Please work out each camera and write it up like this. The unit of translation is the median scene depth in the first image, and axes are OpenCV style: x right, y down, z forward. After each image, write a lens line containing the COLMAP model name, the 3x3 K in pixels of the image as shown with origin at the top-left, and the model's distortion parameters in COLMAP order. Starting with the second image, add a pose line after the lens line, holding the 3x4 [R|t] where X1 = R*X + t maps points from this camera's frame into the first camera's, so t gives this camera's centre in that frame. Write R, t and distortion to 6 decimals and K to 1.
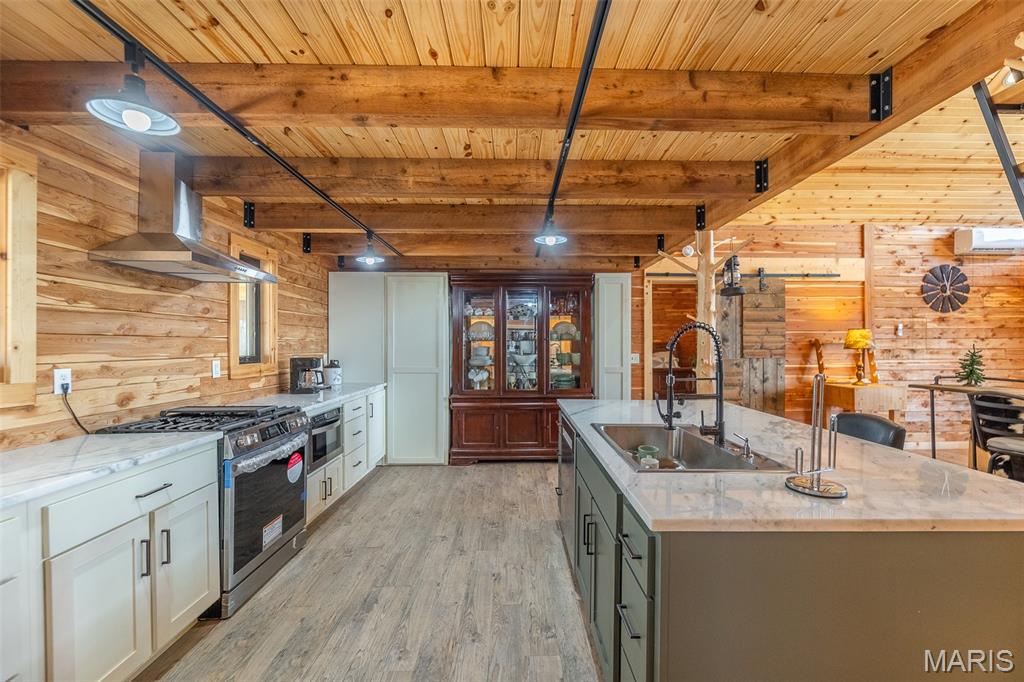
lens RADIAL K [[422.1, 0, 520.2], [0, 422.1, 345.5], [0, 0, 1]] dist [-0.017000, -0.000061]
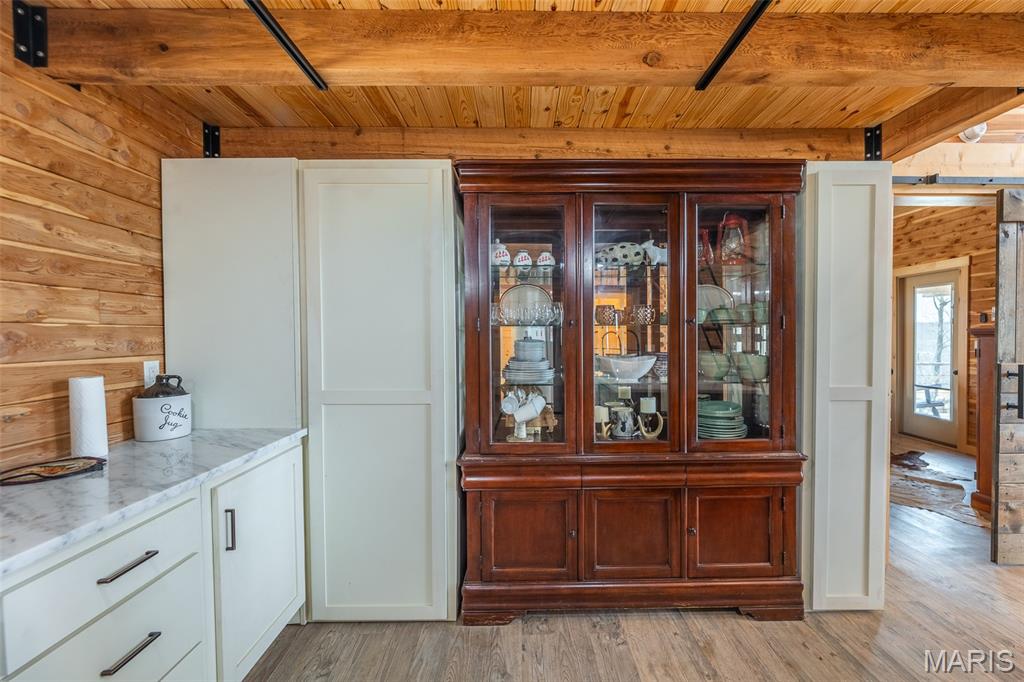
lens RADIAL K [[422.1, 0, 520.2], [0, 422.1, 345.5], [0, 0, 1]] dist [-0.017000, -0.000061]
pose [[0.999834, -0.005117, -0.017461, -0.098483], [0.005418, 0.999838, 0.017193, 0.000825], [0.017370, -0.017285, 0.999700, 0.584955]]
